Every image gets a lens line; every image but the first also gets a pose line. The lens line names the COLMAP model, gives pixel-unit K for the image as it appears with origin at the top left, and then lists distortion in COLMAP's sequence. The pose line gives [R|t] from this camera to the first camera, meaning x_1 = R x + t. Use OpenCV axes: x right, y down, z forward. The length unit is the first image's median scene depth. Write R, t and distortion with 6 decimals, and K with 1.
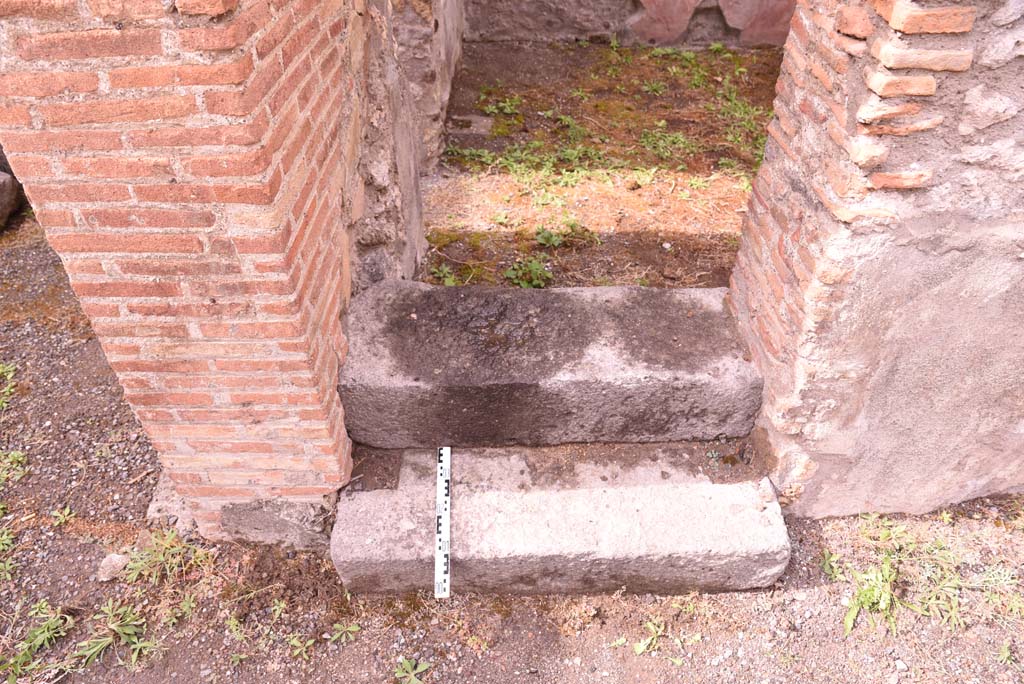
lens RADIAL K [[696.8, 0, 511.6], [0, 696.8, 350.7], [0, 0, 1]] dist [-0.134574, 0.094620]
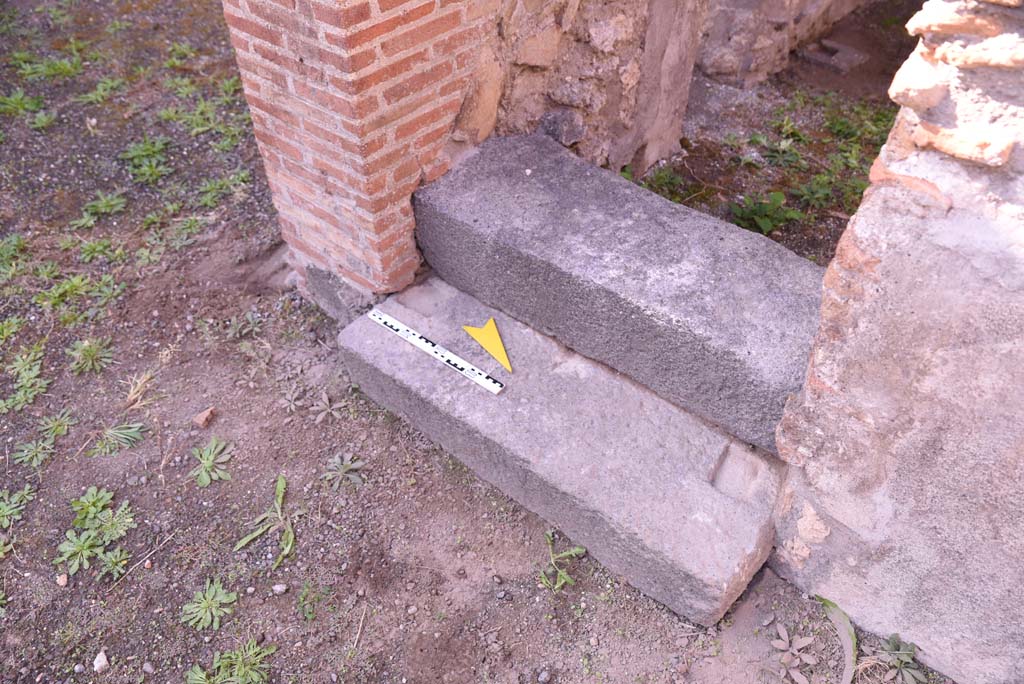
lens RADIAL K [[739.7, 0, 512.0], [0, 739.7, 342.0], [0, 0, 1]] dist [-0.077902, 0.001005]
pose [[0.764955, 0.451394, -0.459441, 0.551982], [-0.418301, 0.890590, 0.178534, -0.016970], [0.489763, 0.055614, 0.870080, 0.149436]]
